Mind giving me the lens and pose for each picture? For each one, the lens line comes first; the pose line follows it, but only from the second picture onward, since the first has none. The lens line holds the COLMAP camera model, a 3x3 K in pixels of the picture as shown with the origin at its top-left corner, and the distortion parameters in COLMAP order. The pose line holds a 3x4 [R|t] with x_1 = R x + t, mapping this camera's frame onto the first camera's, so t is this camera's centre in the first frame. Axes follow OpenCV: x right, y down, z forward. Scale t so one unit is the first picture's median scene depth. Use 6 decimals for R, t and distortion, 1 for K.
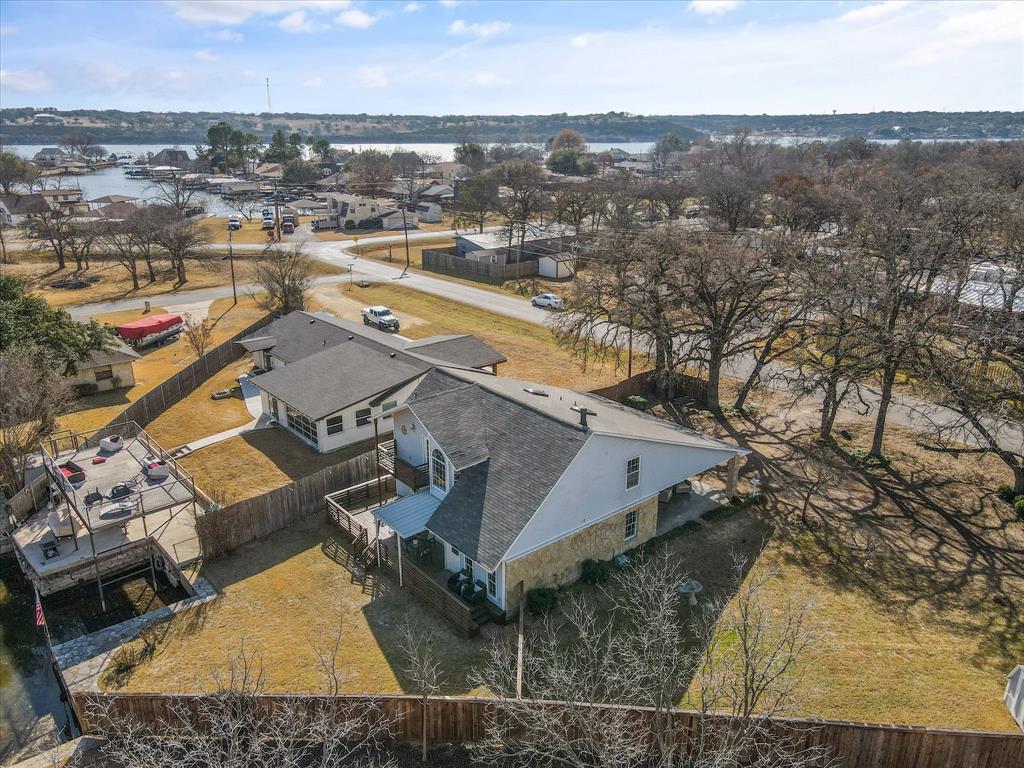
lens RADIAL K [[742.7, 0, 512.0], [0, 742.7, 384.0], [0, 0, 1]] dist [0.005694, 0.005281]
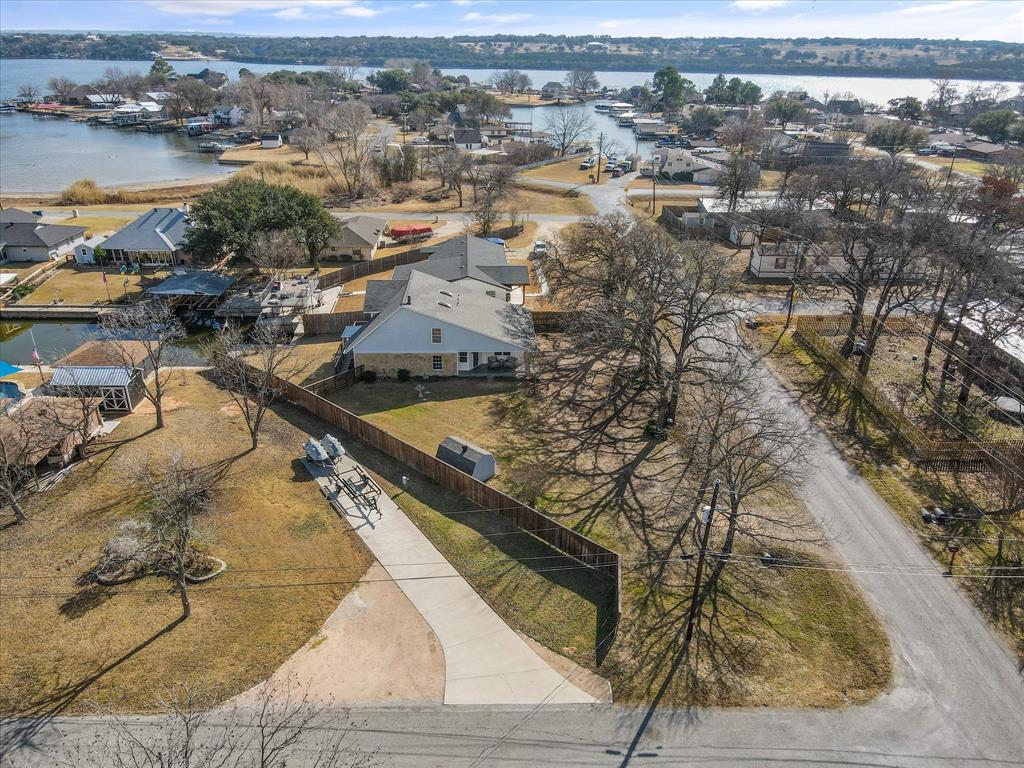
lens RADIAL K [[742.7, 0, 512.0], [0, 742.7, 384.0], [0, 0, 1]] dist [0.005694, 0.005281]
pose [[0.790417, 0.262269, -0.553584, 0.148507], [-0.211779, 0.964981, 0.154793, -0.010799], [0.574796, -0.005114, 0.818281, -0.052081]]
